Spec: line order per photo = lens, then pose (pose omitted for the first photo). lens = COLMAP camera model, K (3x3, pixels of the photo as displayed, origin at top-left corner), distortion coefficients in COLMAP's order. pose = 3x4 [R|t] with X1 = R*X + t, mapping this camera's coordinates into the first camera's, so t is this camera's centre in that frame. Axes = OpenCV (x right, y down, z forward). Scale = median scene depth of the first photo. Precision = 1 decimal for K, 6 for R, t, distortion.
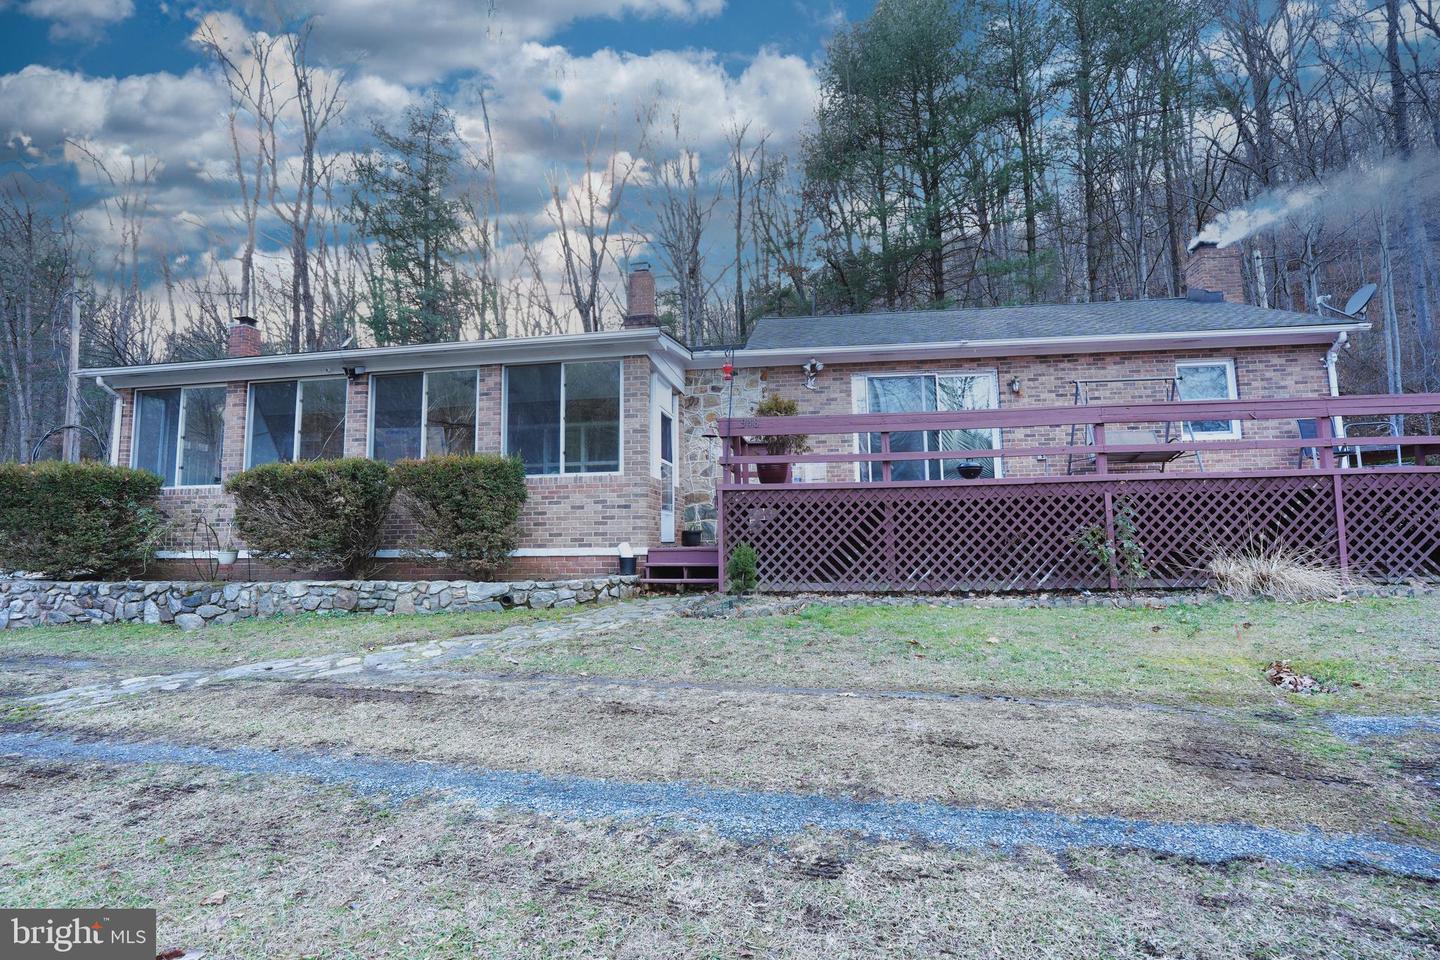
lens RADIAL K [[666.1, 0, 720.0], [0, 666.1, 480.0], [0, 0, 1]] dist [-0.064339, 0.023715]
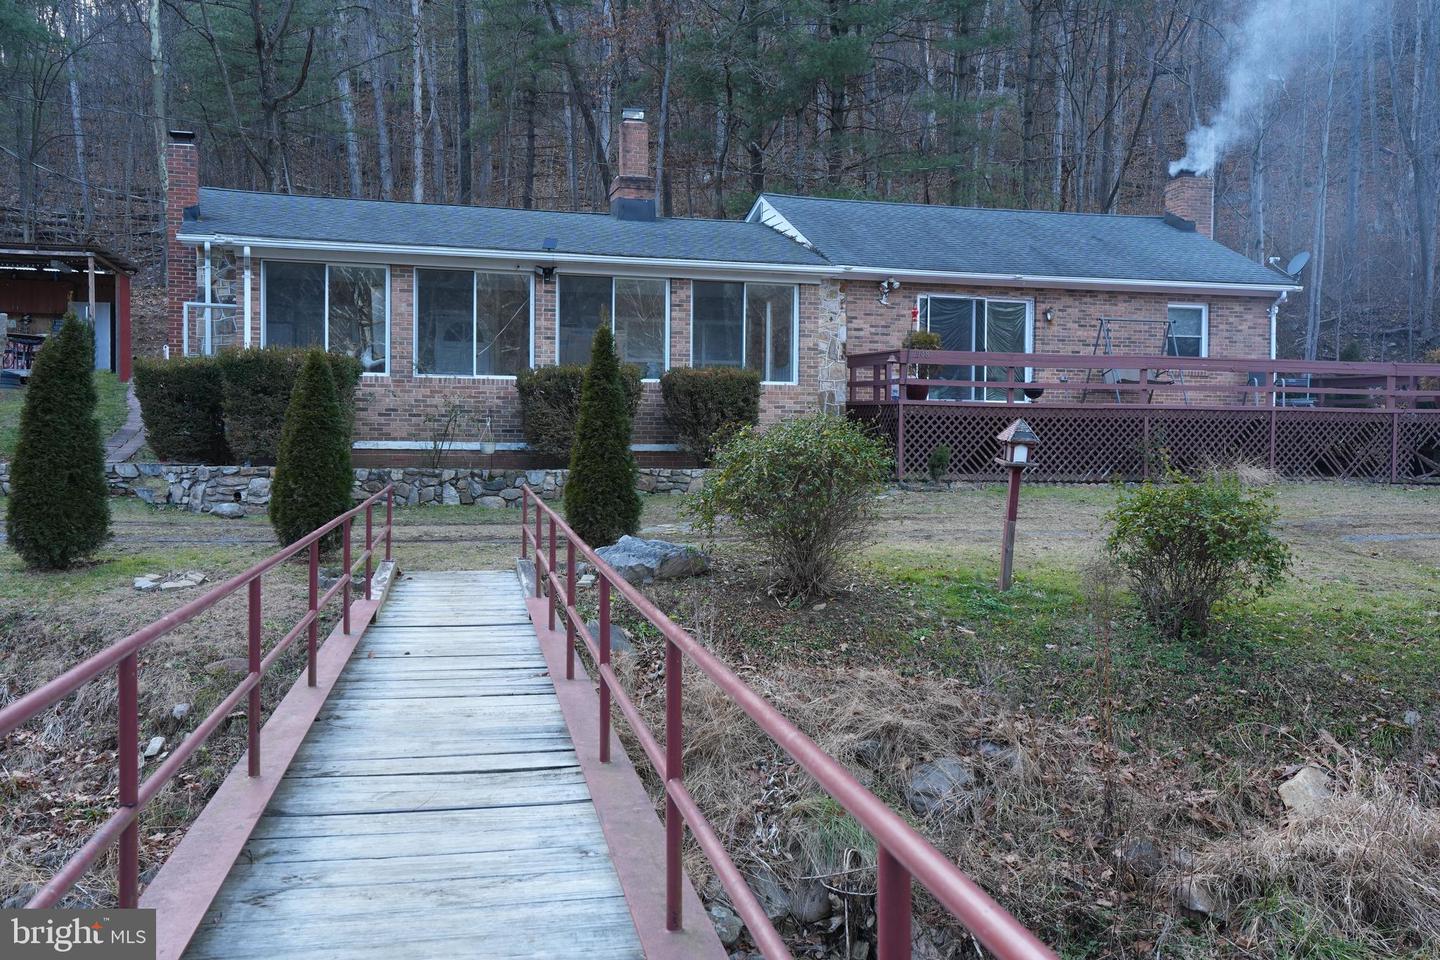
lens RADIAL K [[1344.9, 0, 720.0], [0, 1344.9, 480.0], [0, 0, 1]] dist [0.078706, 0.017170]
pose [[0.915663, 0.013242, 0.401728, -1.461409], [-0.059620, 0.992876, 0.103164, -0.093843], [-0.397500, -0.118415, 0.909929, -1.371946]]
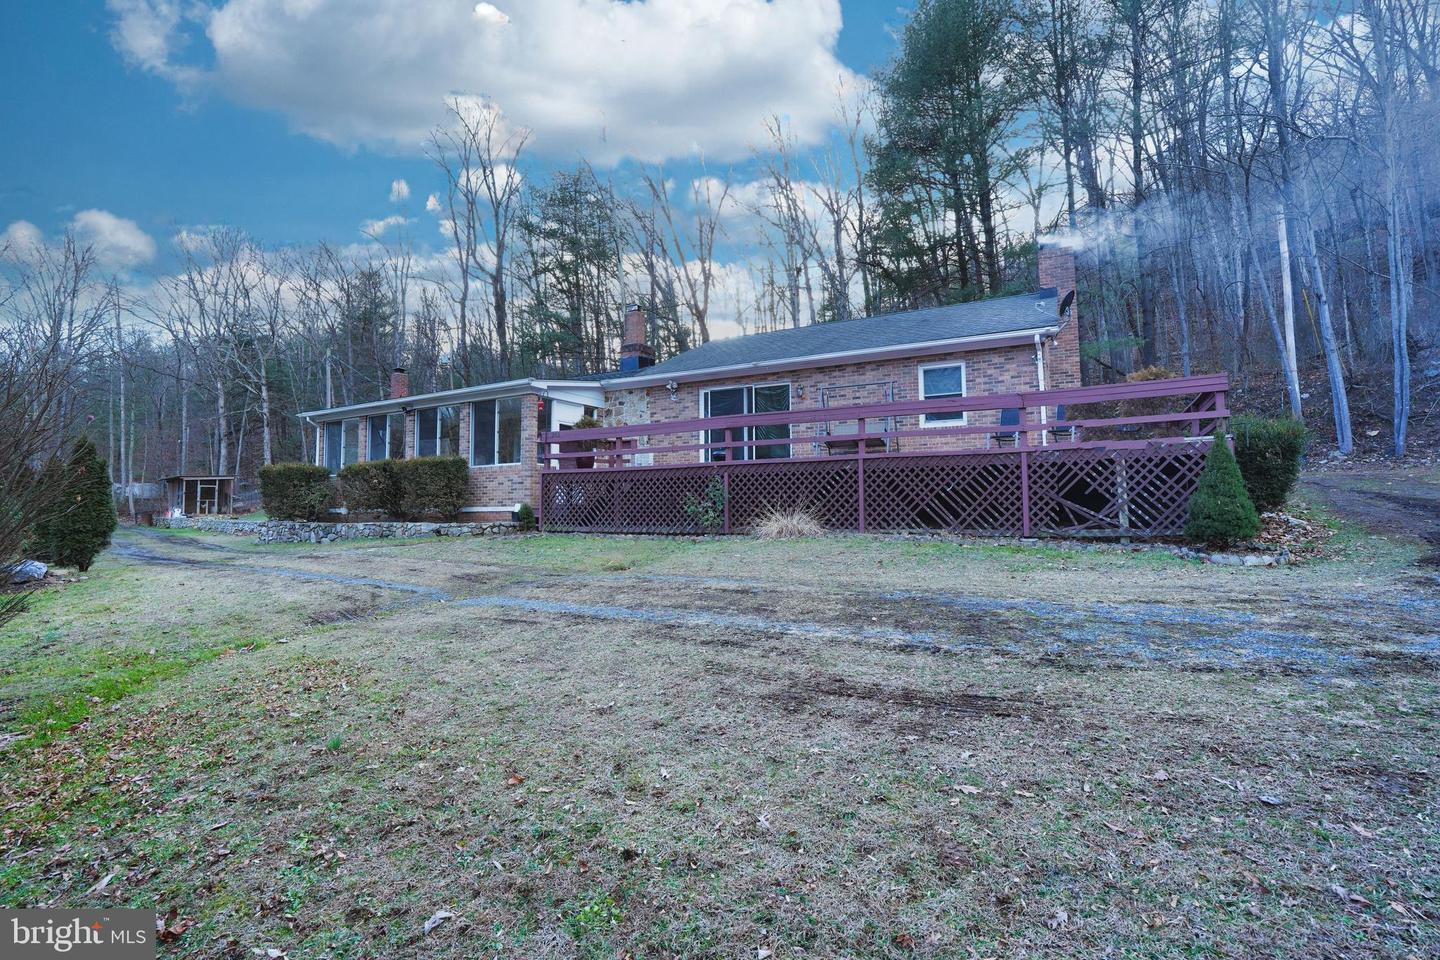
lens RADIAL K [[659.1, 0, 720.0], [0, 659.1, 480.0], [0, 0, 1]] dist [-0.068073, 0.022425]
pose [[0.936703, -0.009123, -0.350006, 1.084480], [0.022865, 0.999120, 0.035152, -0.017780], [0.349377, -0.040930, 0.936088, -0.470831]]
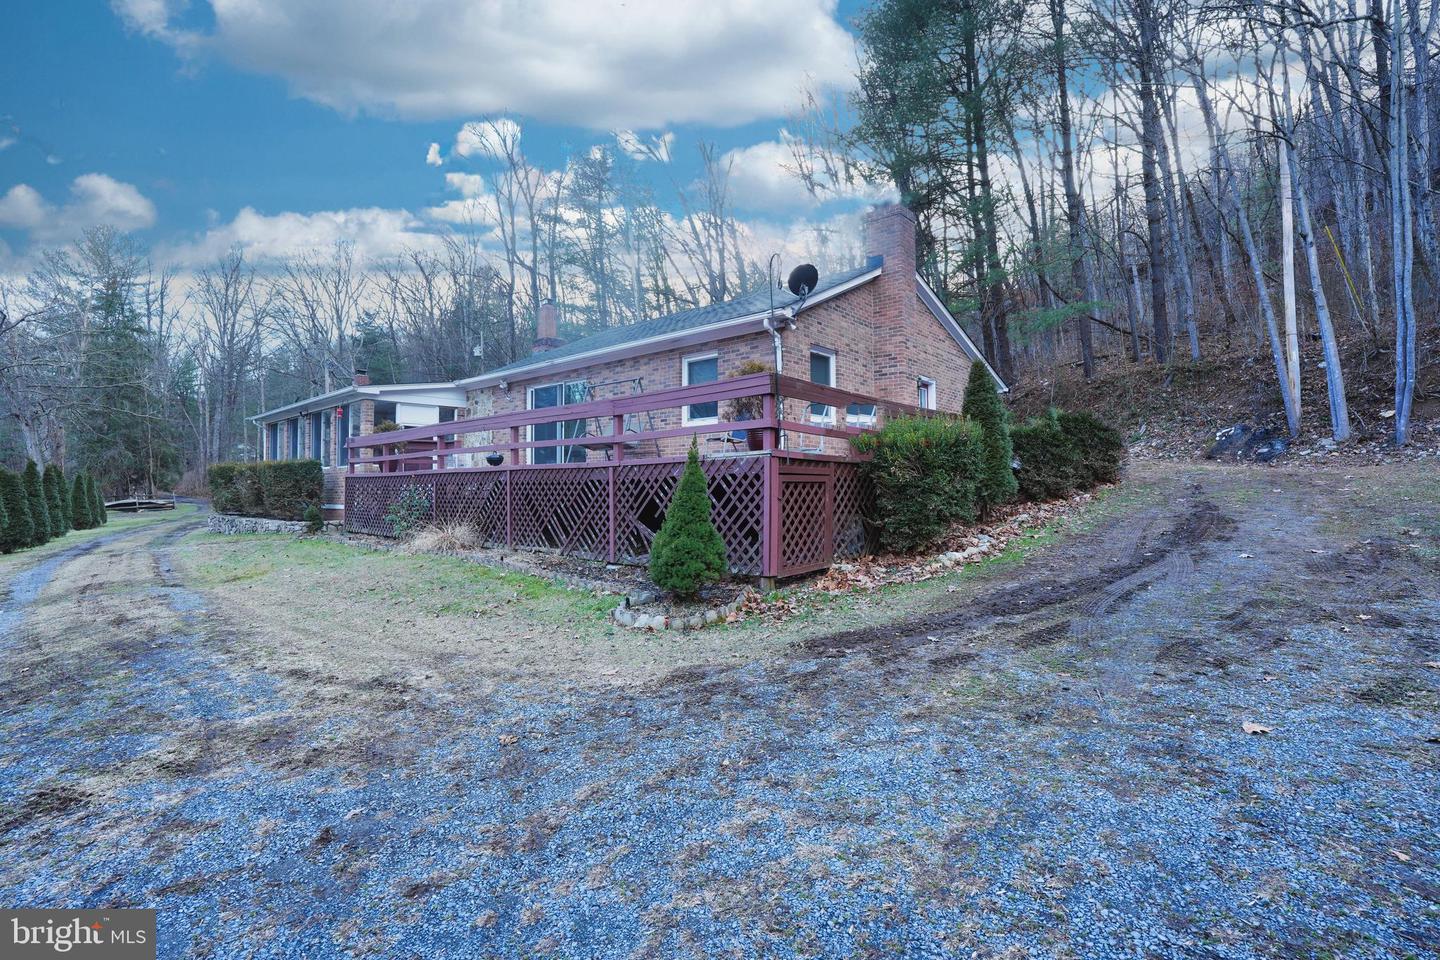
lens RADIAL K [[659.1, 0, 720.0], [0, 659.1, 480.0], [0, 0, 1]] dist [-0.068073, 0.022425]
pose [[0.838912, 0.003523, -0.544255, 1.930747], [0.038372, 0.997108, 0.065600, -0.055699], [0.542913, -0.075917, 0.836351, 0.060641]]
